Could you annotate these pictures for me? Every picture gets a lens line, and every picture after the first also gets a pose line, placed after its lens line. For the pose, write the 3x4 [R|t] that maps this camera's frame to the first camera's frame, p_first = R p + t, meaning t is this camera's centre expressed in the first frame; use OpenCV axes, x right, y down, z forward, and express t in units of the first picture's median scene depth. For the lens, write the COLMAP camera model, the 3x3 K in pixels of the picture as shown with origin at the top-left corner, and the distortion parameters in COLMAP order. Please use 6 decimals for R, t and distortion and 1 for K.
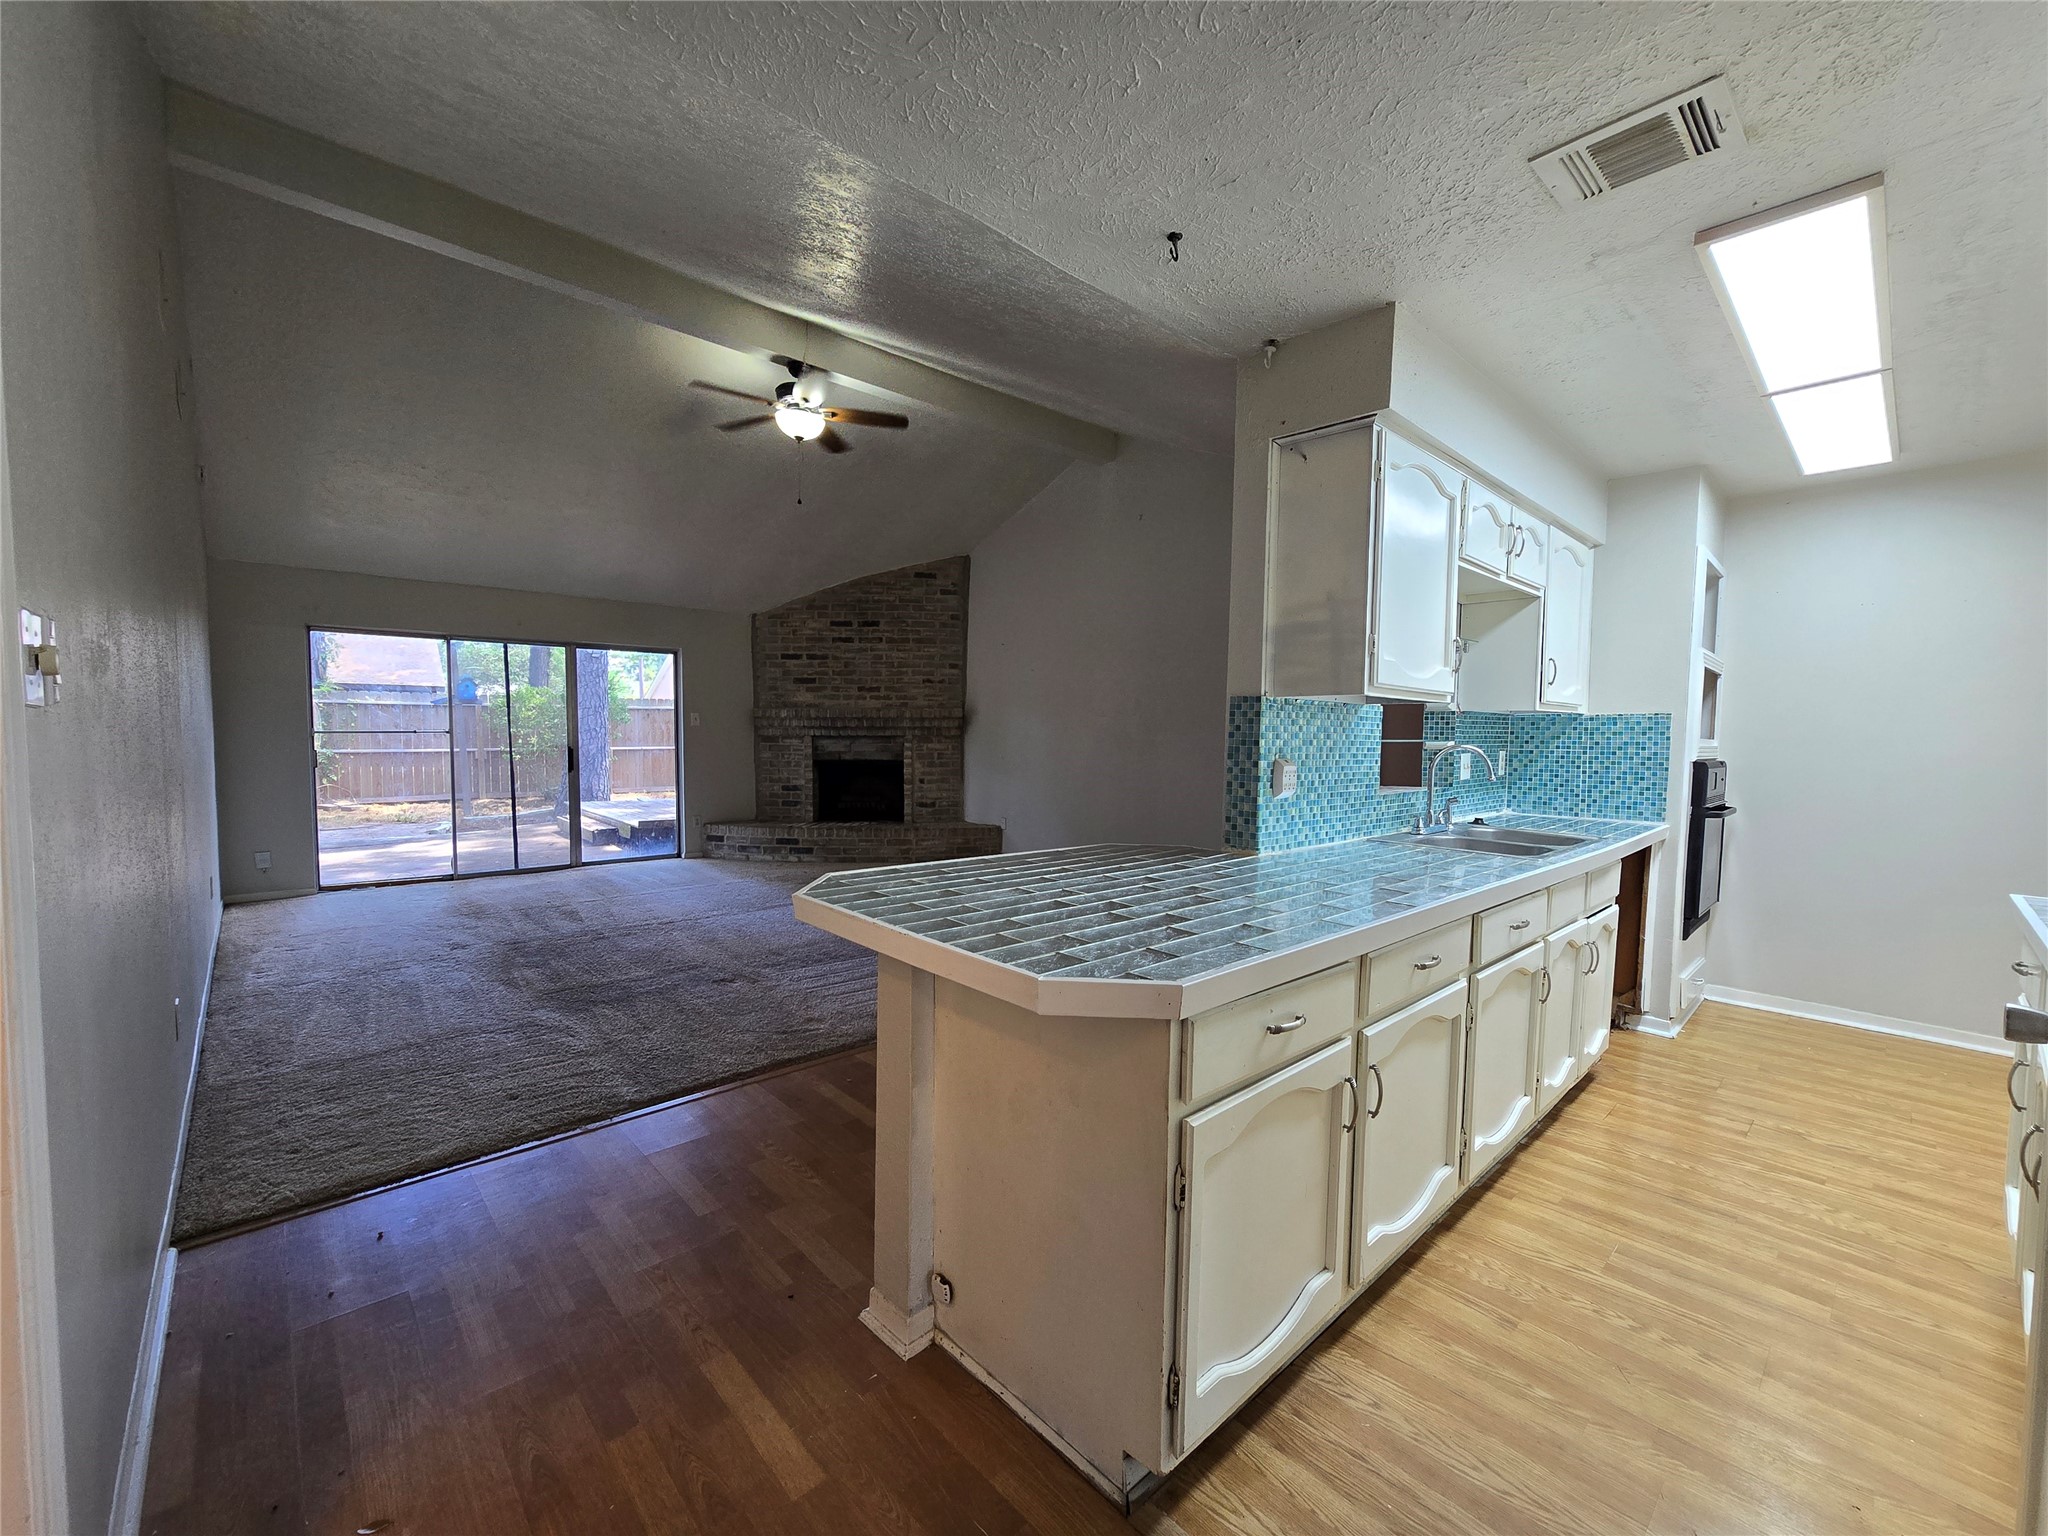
lens RADIAL K [[842.0, 0, 1034.2], [0, 842.0, 777.8], [0, 0, 1]] dist [-0.010888, 0.001450]
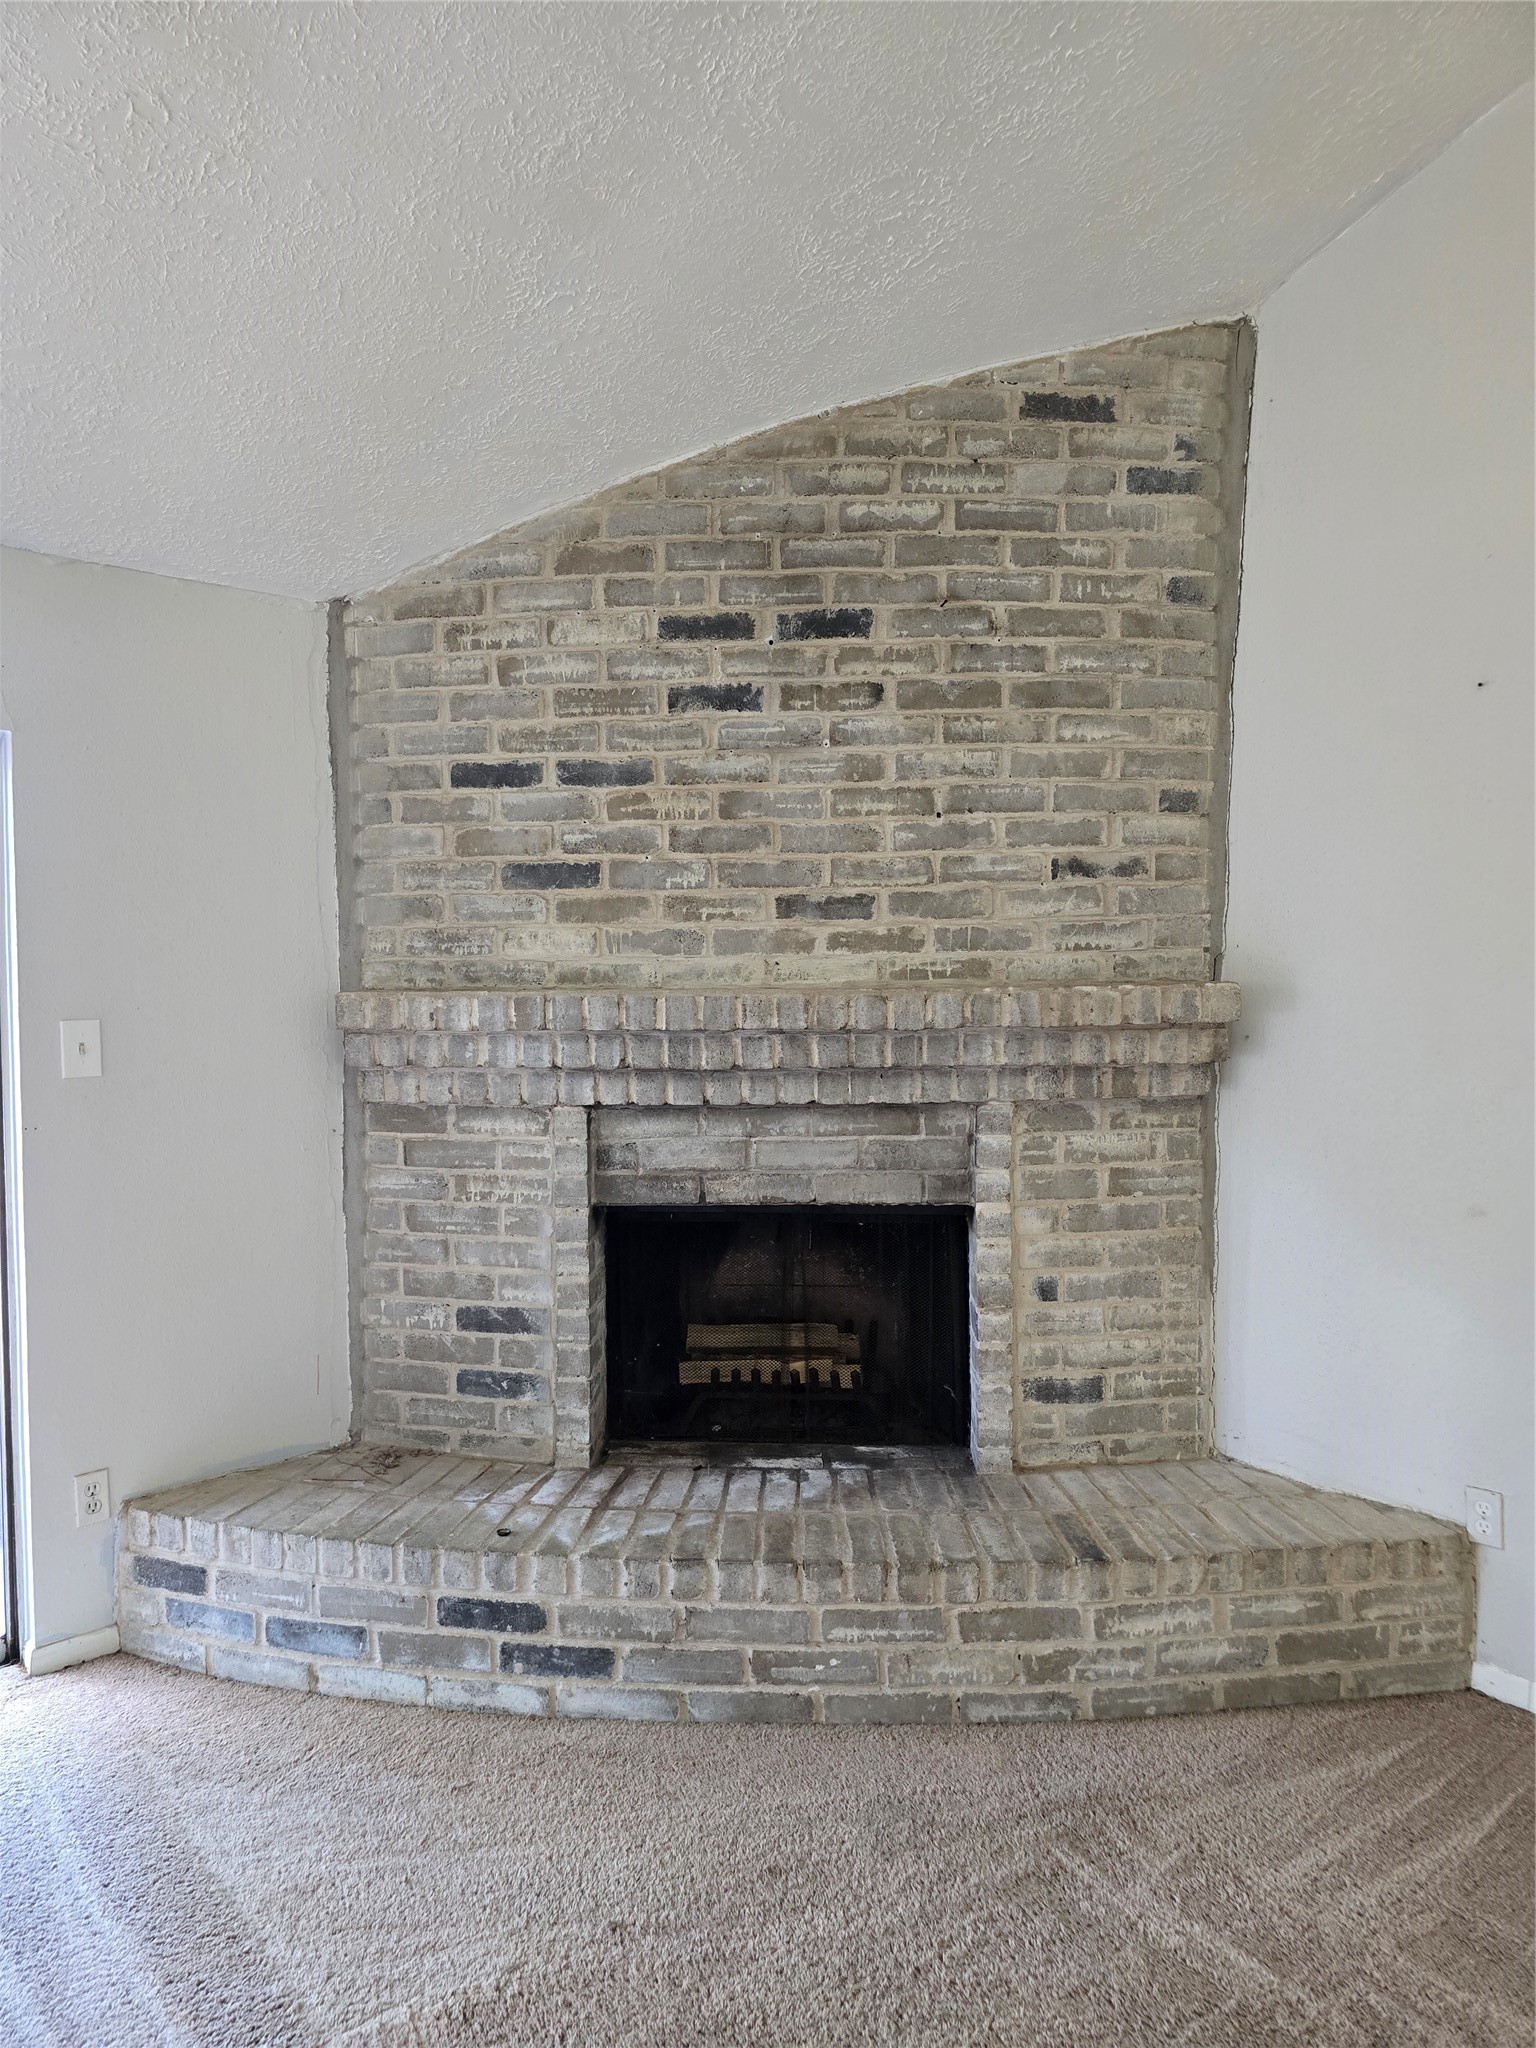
lens RADIAL K [[1376.3, 0, 768.2], [0, 1376.3, 1036.0], [0, 0, 1]] dist [0.062470, -0.043243]
pose [[0.999207, -0.012206, -0.037889, -0.198080], [0.011619, 0.999810, -0.015663, -0.063020], [0.038073, 0.015211, 0.999159, 0.614232]]
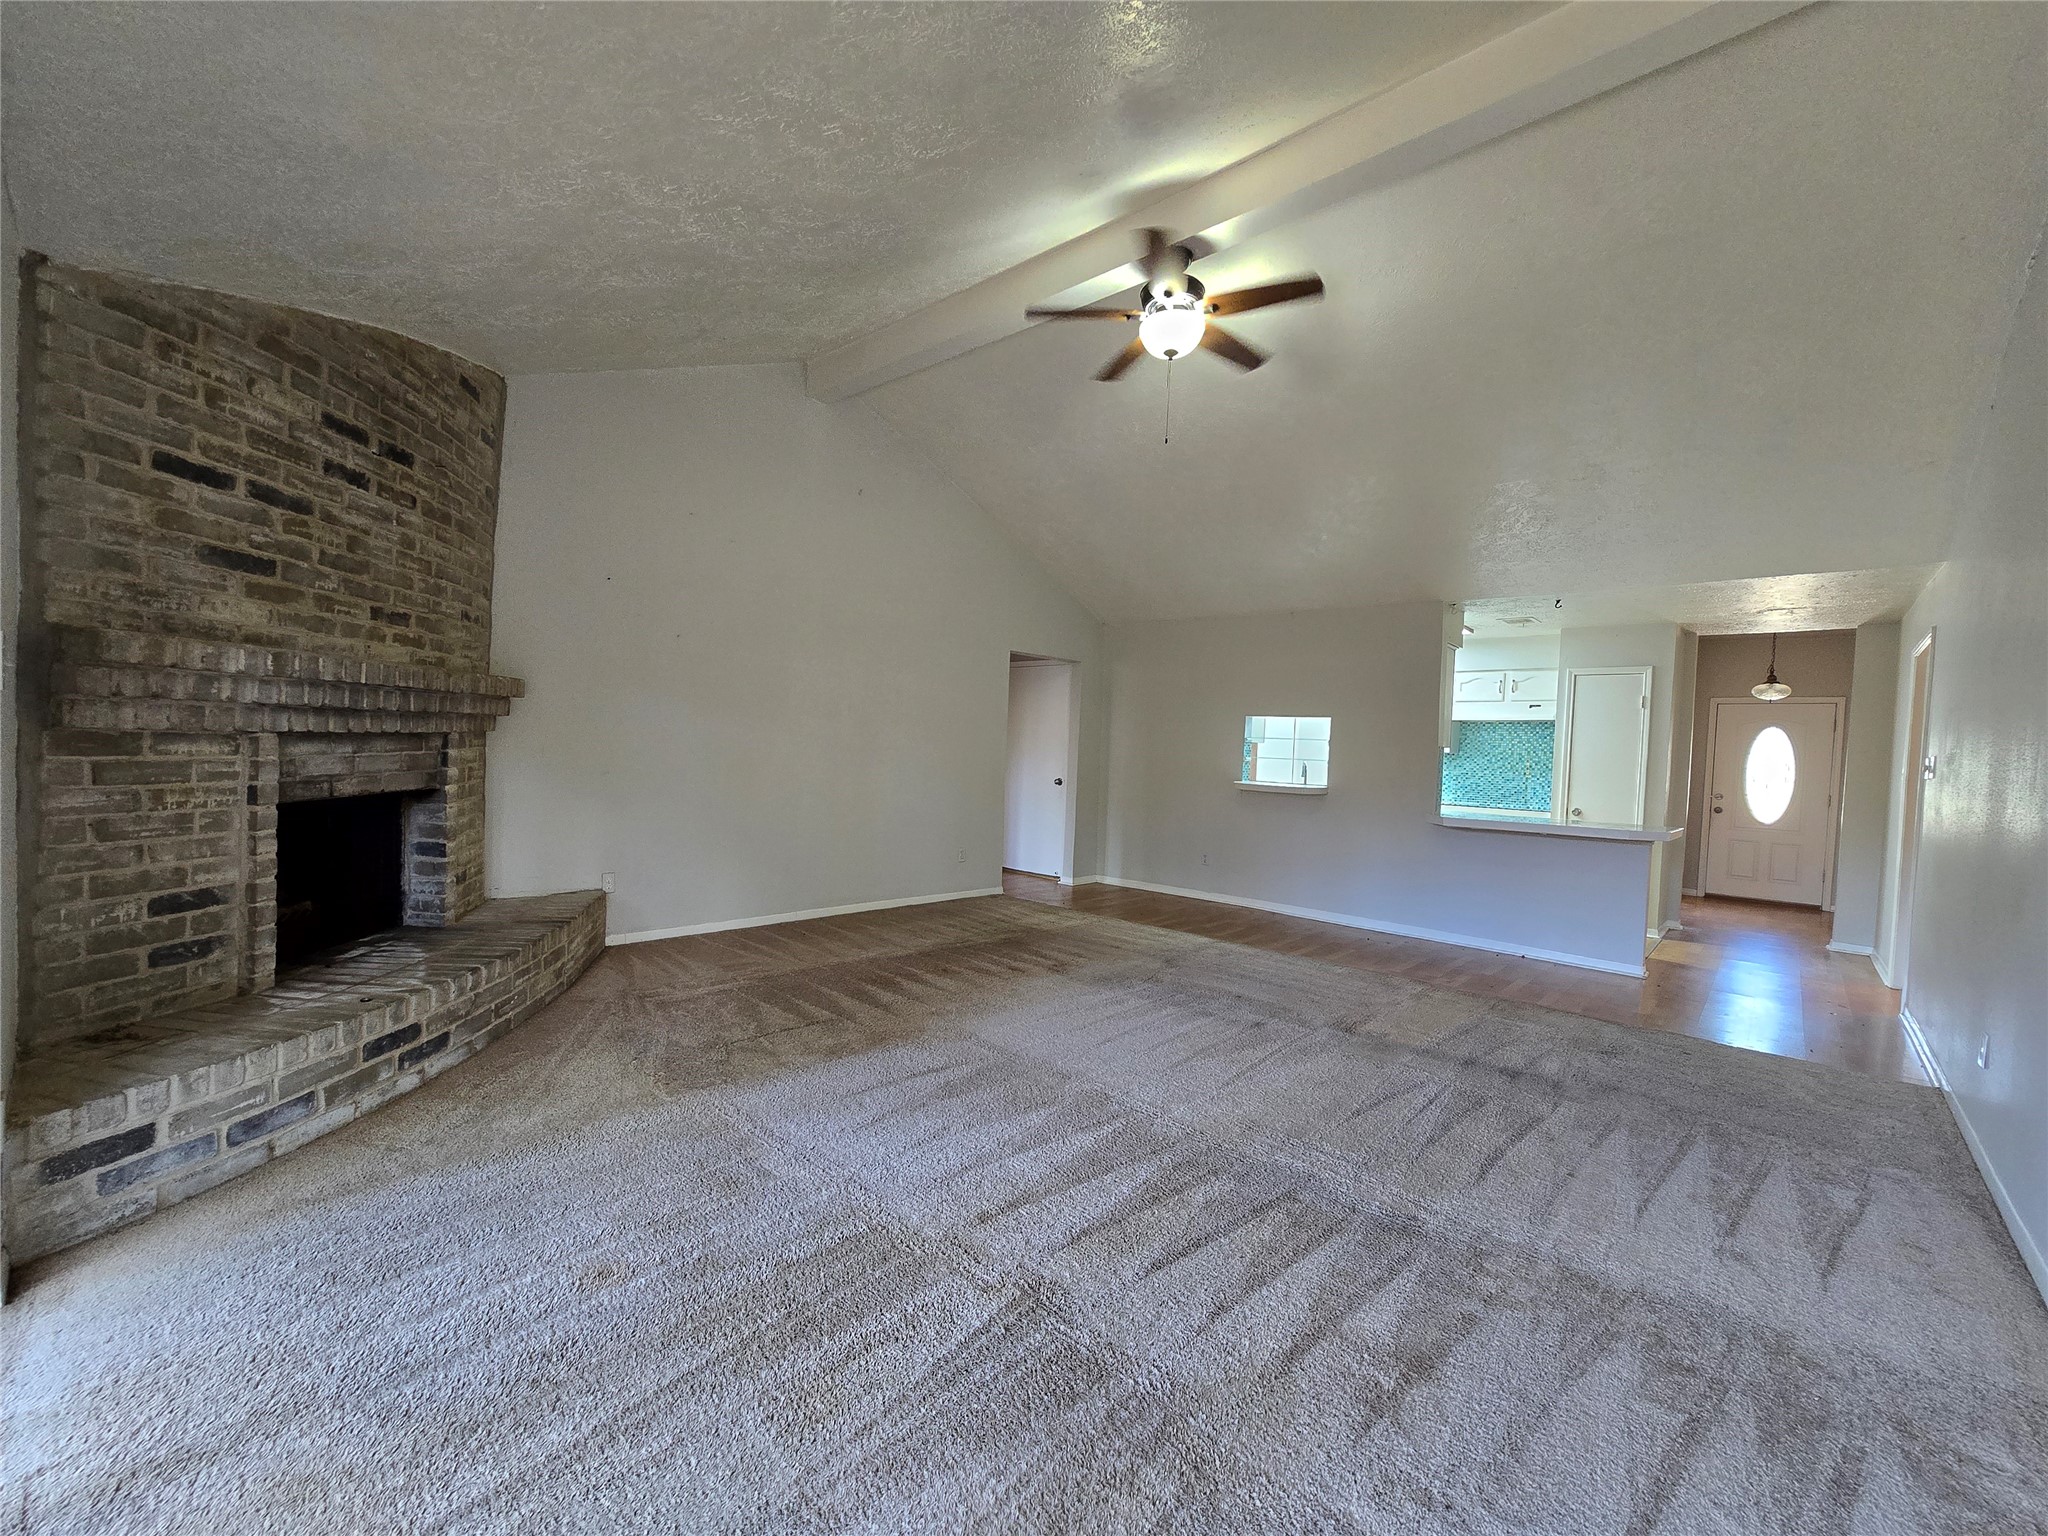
lens RADIAL K [[842.0, 0, 1025.7], [0, 842.0, 777.4], [0, 0, 1]] dist [-0.010888, 0.001450]
pose [[-0.081913, -0.051838, 0.995290, -0.623273], [0.012068, 0.998522, 0.052999, -0.046014], [-0.996566, 0.016353, -0.081166, 0.729989]]
